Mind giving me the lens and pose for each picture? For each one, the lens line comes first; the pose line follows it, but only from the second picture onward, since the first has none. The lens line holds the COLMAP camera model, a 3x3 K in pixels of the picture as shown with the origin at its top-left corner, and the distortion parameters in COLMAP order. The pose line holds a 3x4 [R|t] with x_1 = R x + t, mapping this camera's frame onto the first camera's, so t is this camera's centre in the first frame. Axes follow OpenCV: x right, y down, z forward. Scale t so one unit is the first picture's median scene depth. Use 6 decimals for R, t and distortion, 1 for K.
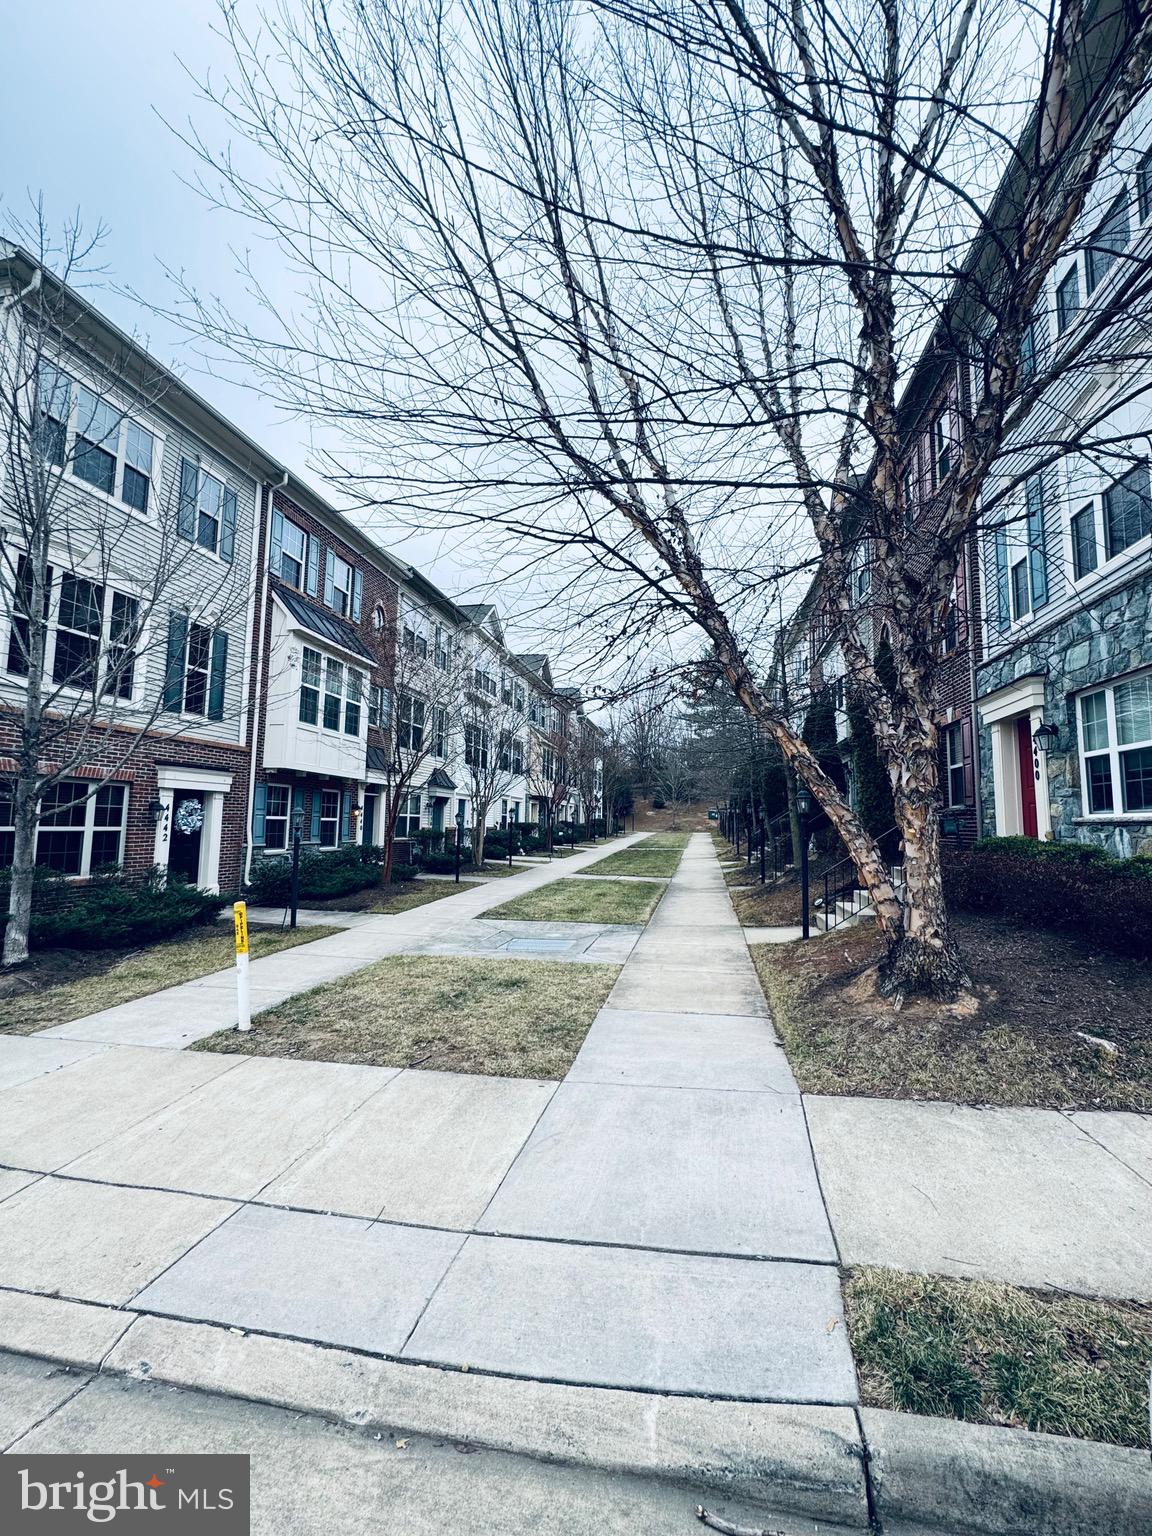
lens RADIAL K [[611.9, 0, 576.0], [0, 611.9, 768.0], [0, 0, 1]] dist [-0.001187, -0.000104]
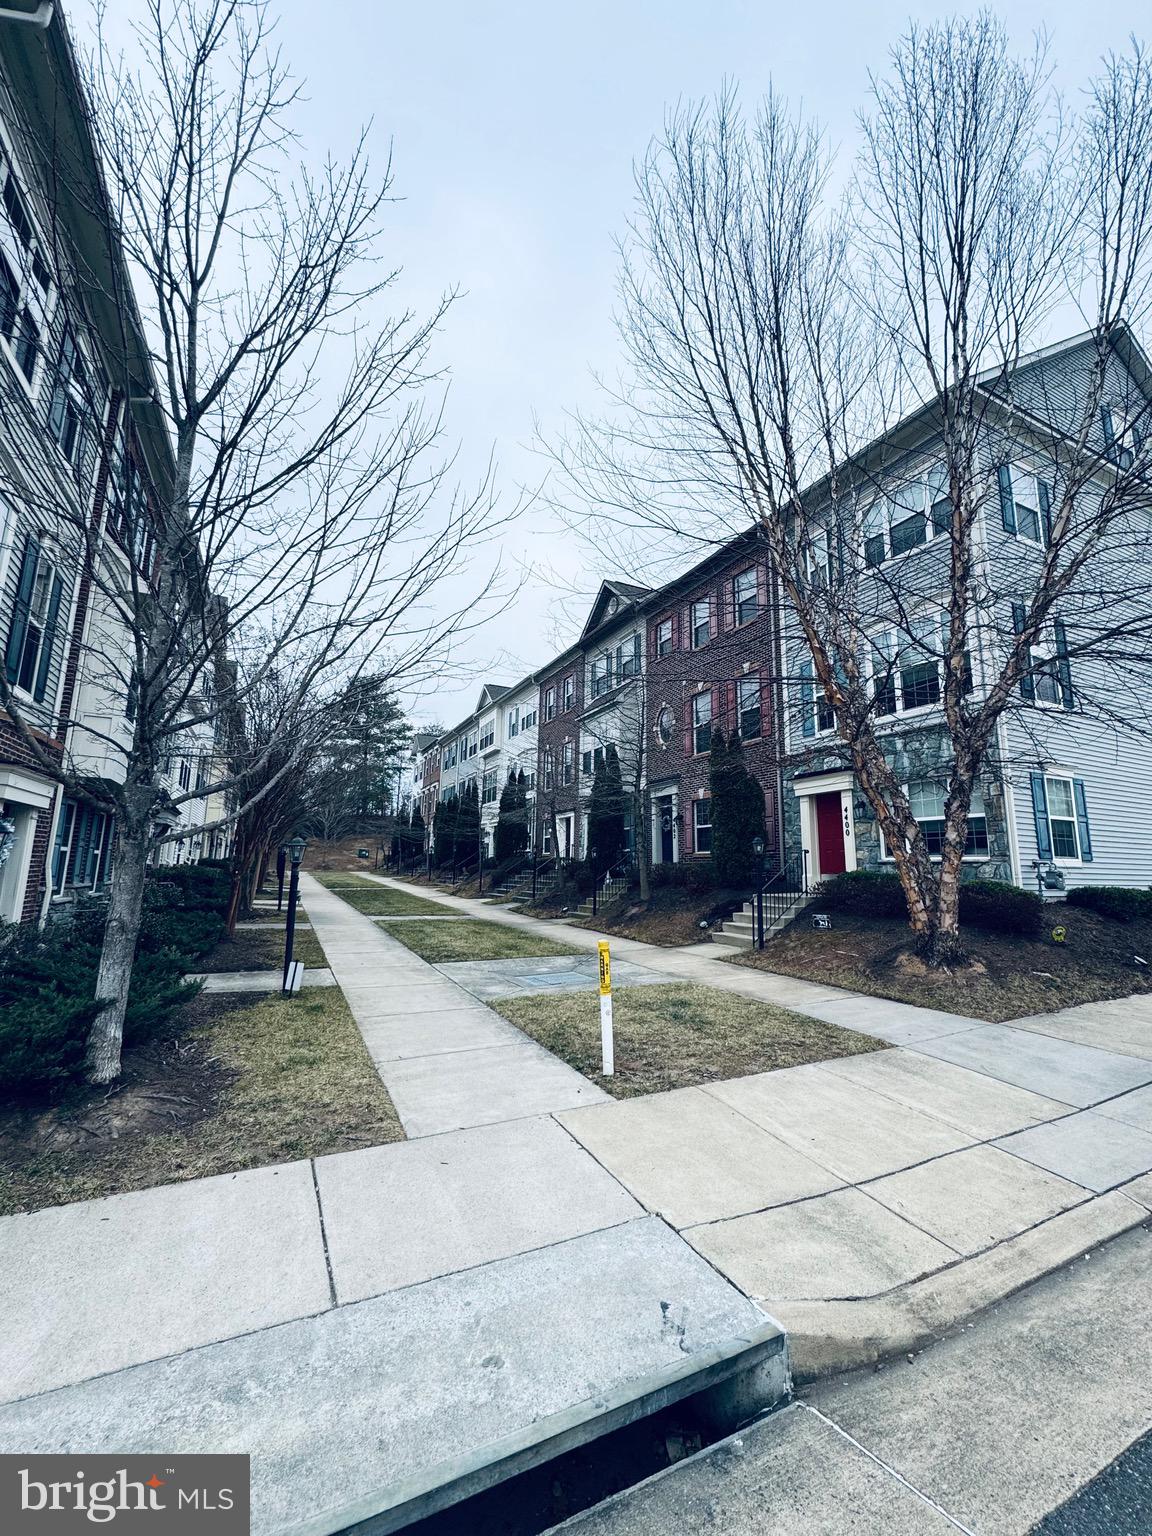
lens RADIAL K [[611.9, 0, 576.0], [0, 611.9, 768.0], [0, 0, 1]] dist [-0.001187, -0.000104]
pose [[0.790795, 0.100047, 0.603850, -1.278347], [-0.060209, 0.994481, -0.085918, 0.039495], [-0.609113, 0.031586, 0.792454, 0.276302]]
